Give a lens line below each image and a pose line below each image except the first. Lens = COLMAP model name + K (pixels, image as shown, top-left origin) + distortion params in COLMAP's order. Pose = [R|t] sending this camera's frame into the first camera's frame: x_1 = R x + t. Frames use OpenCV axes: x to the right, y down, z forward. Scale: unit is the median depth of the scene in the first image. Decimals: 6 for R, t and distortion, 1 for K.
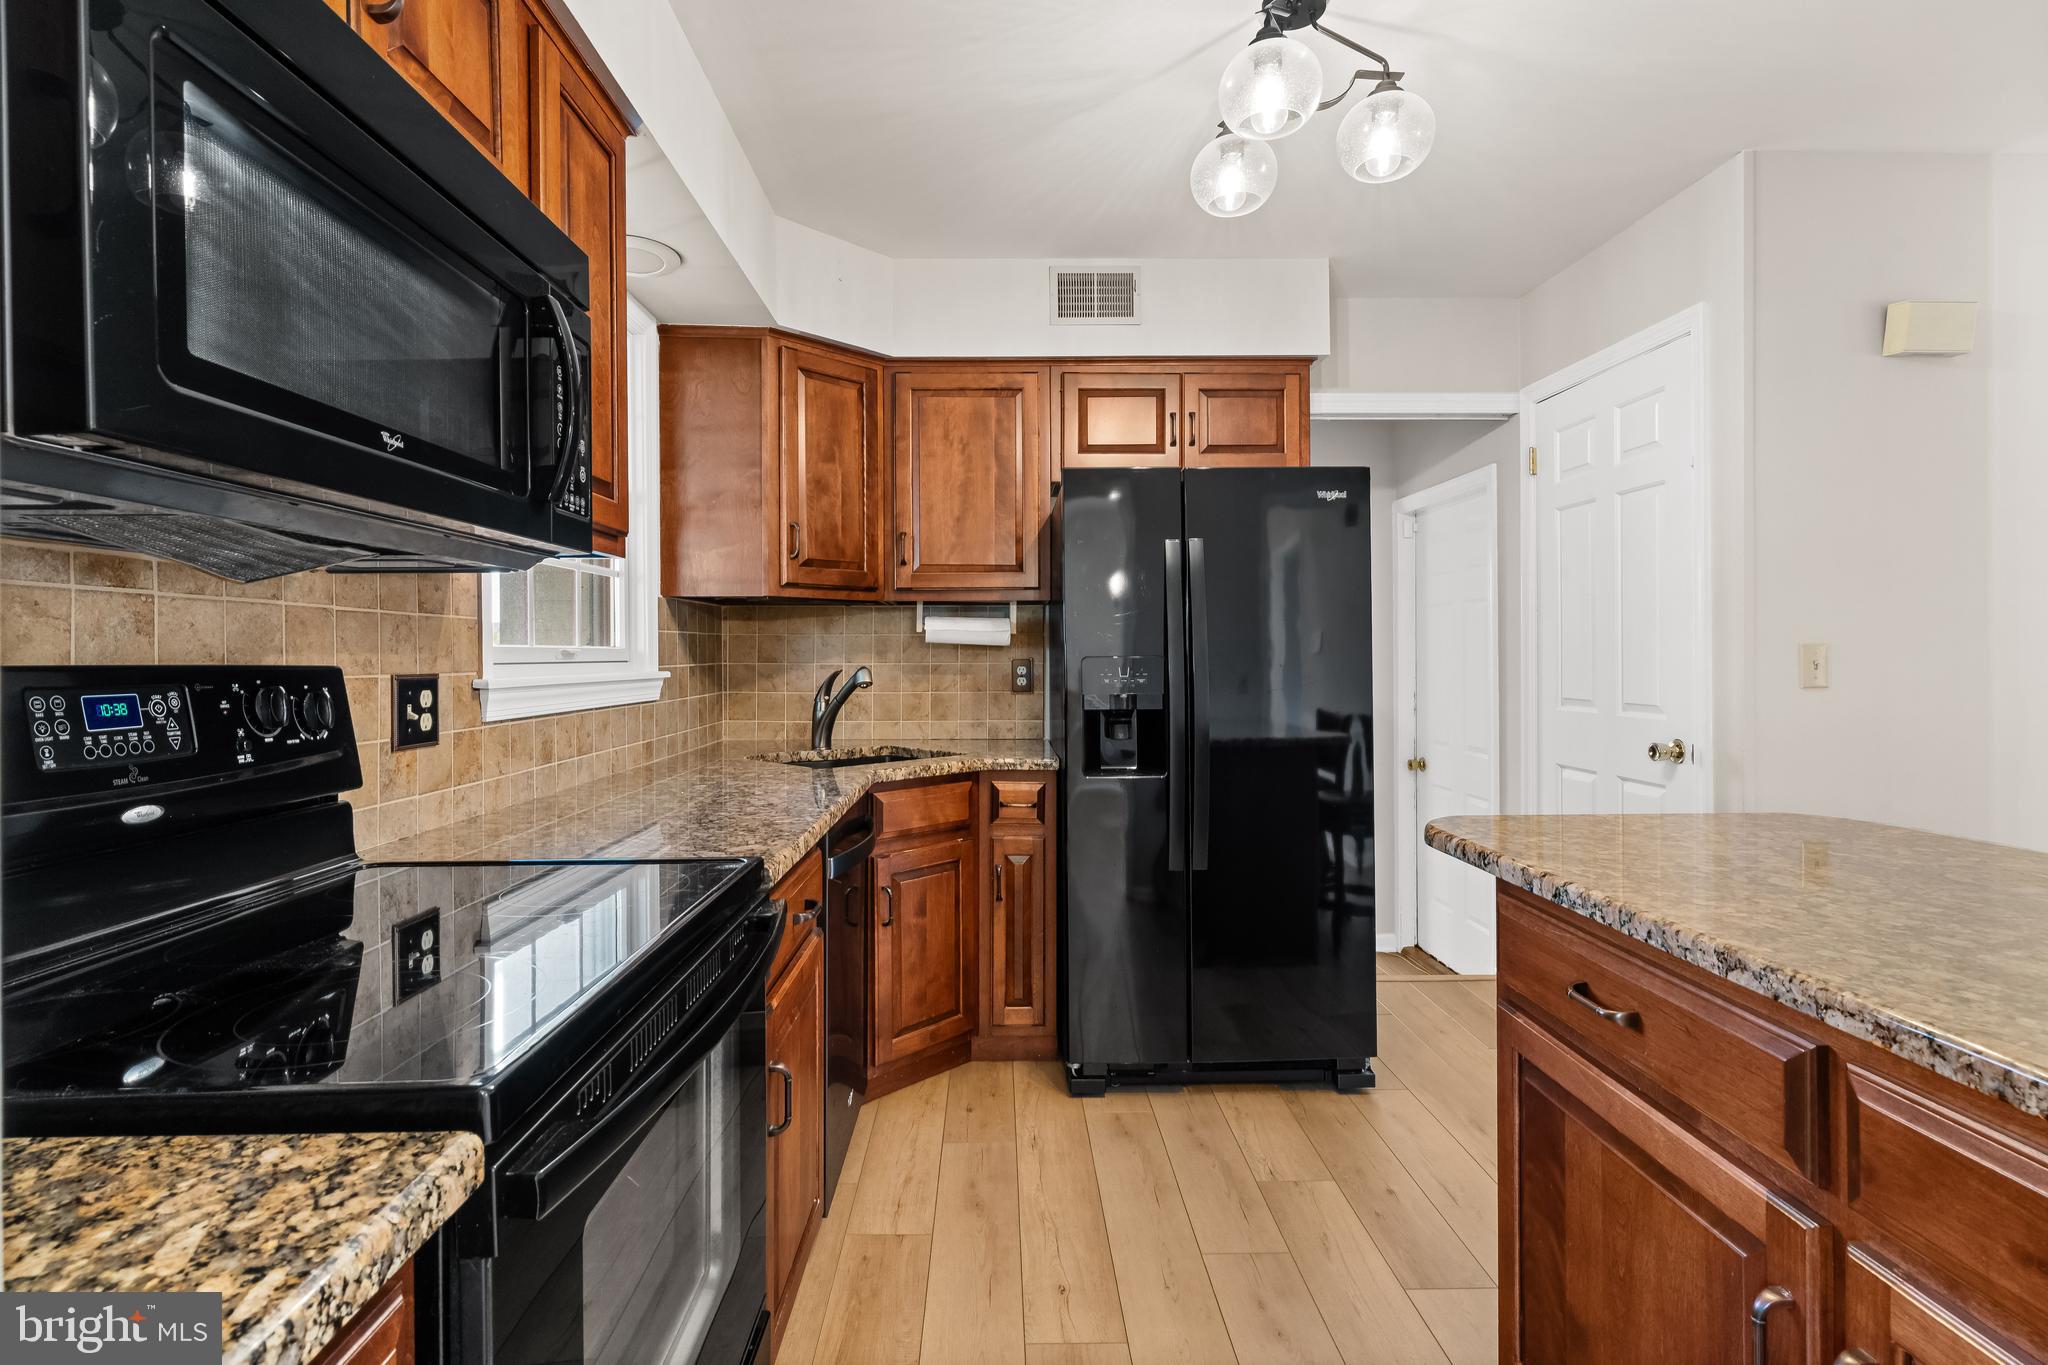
lens RADIAL K [[970.3, 0, 1011.5], [0, 970.3, 658.1], [0, 0, 1]] dist [0.000533, 0.000018]
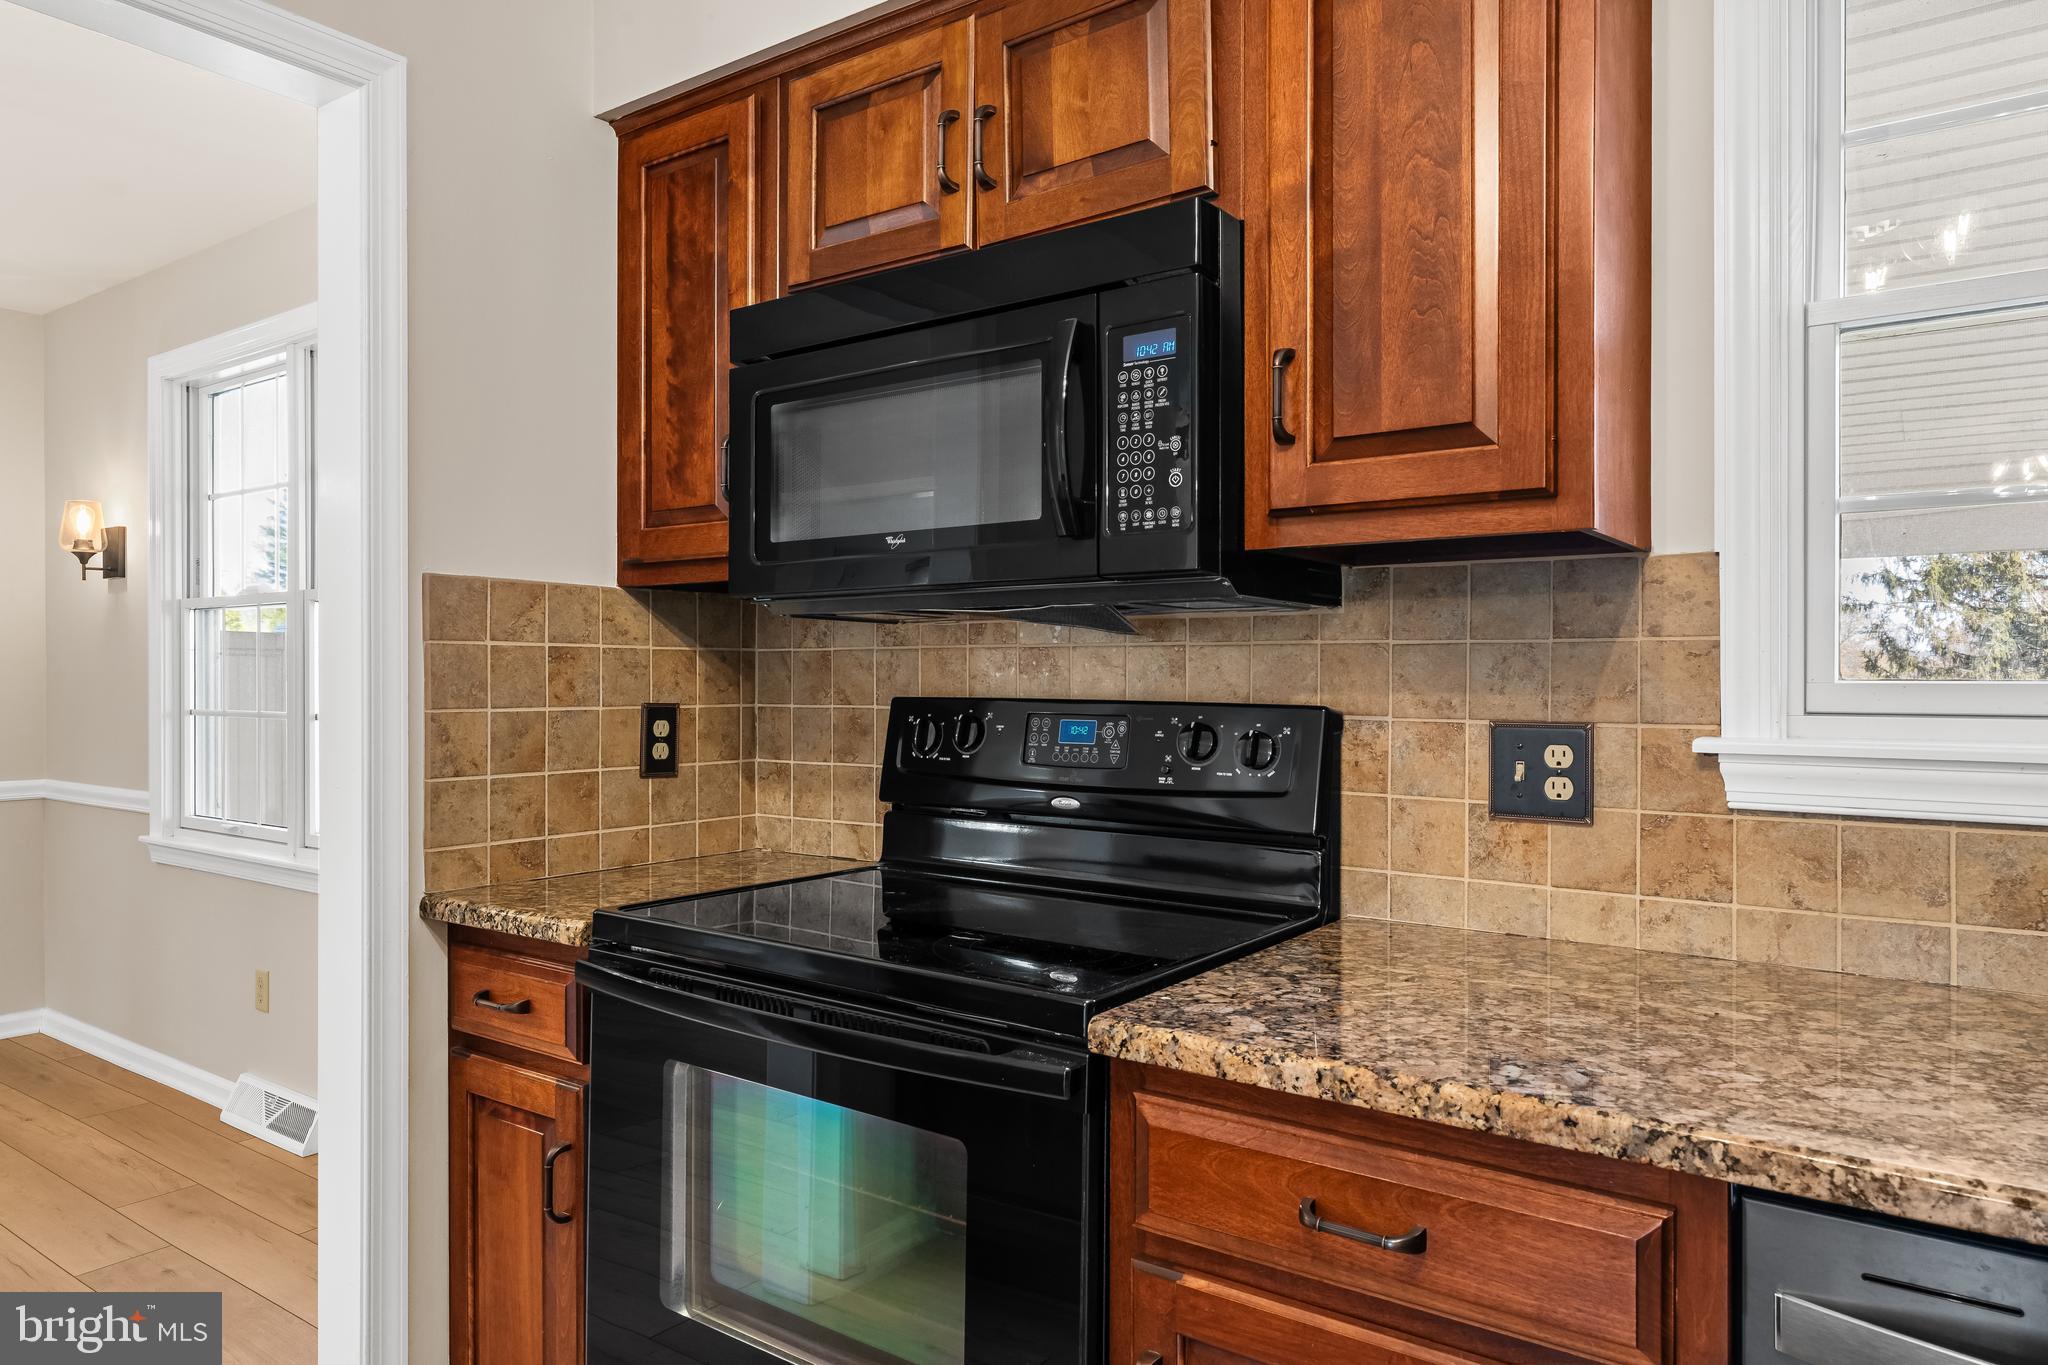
lens RADIAL K [[1314.4, 0, 1014.2], [0, 1314.4, 682.1], [0, 0, 1]] dist [0.000018, 0.003706]
pose [[-0.597335, 0.005704, -0.801972, 0.430556], [-0.002024, 0.999961, 0.008620, -0.021459], [0.801989, 0.006772, -0.597300, 1.269755]]
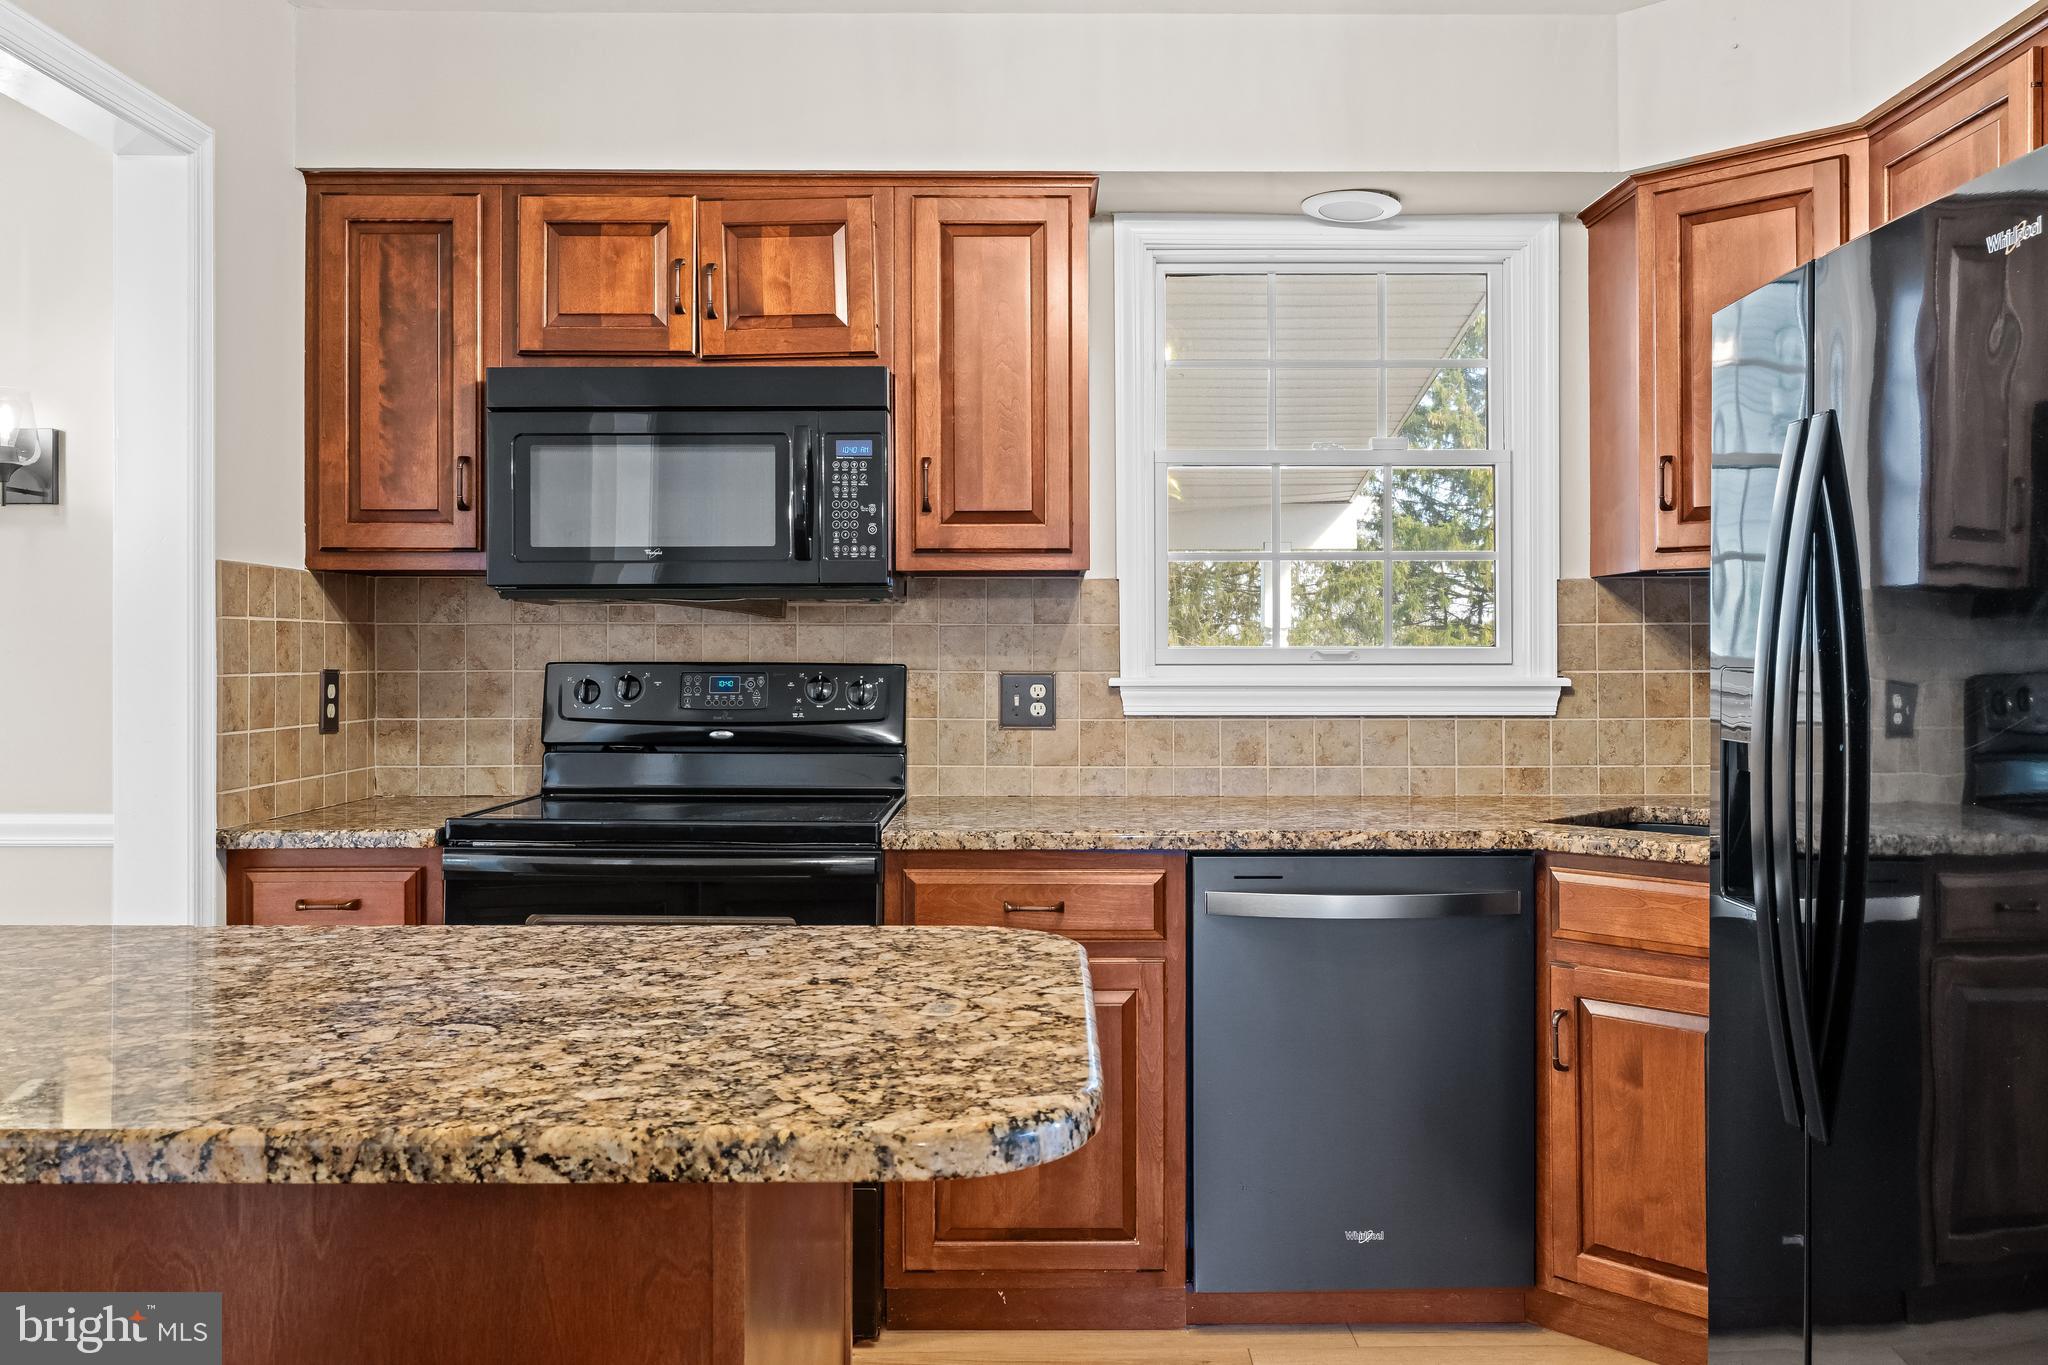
lens RADIAL K [[1626.0, 0, 1056.5], [0, 1626.0, 643.4], [0, 0, 1]] dist [0.003428, -0.002663]
pose [[-0.004422, 0.000362, -0.999990, 1.538498], [-0.002485, 0.999997, 0.000373, -0.021631], [0.999987, 0.002487, -0.004421, 1.041620]]
